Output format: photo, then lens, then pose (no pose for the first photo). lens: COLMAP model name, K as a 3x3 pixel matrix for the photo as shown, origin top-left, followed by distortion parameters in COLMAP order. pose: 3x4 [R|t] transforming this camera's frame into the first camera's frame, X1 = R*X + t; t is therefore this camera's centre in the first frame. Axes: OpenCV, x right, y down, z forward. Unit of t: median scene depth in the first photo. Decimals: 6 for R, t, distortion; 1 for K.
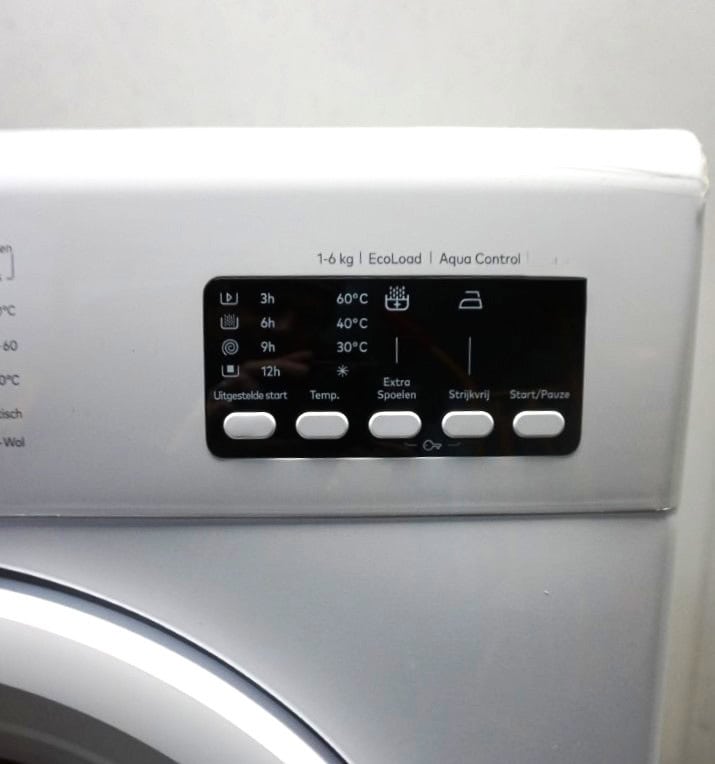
lens RADIAL K [[634.8, 0, 359.8], [0, 634.8, 384.5], [0, 0, 1]] dist [-0.024964, -0.004427]
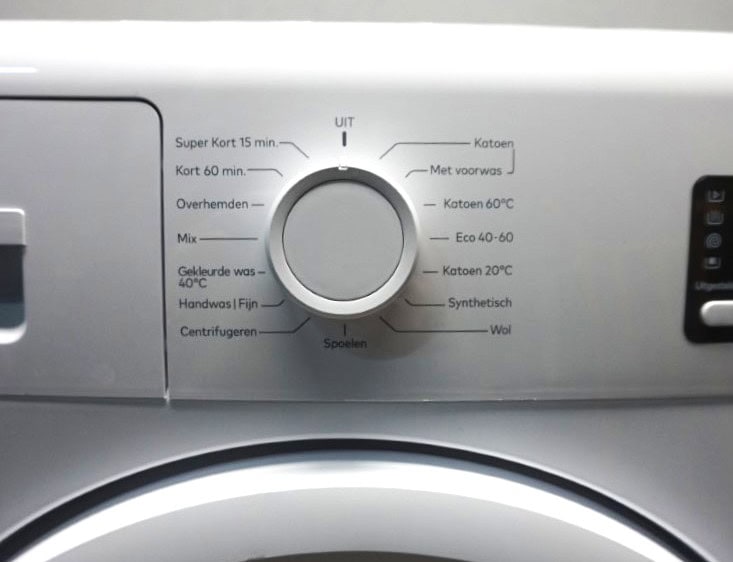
lens RADIAL K [[631.3, 0, 371.8], [0, 631.3, 280.7], [0, 0, 1]] dist [0.003119, -0.004795]
pose [[0.995994, 0.003131, 0.089363, -0.872336], [-0.004270, 0.999912, 0.012560, -0.001974], [-0.089316, -0.012891, 0.995920, -0.022080]]
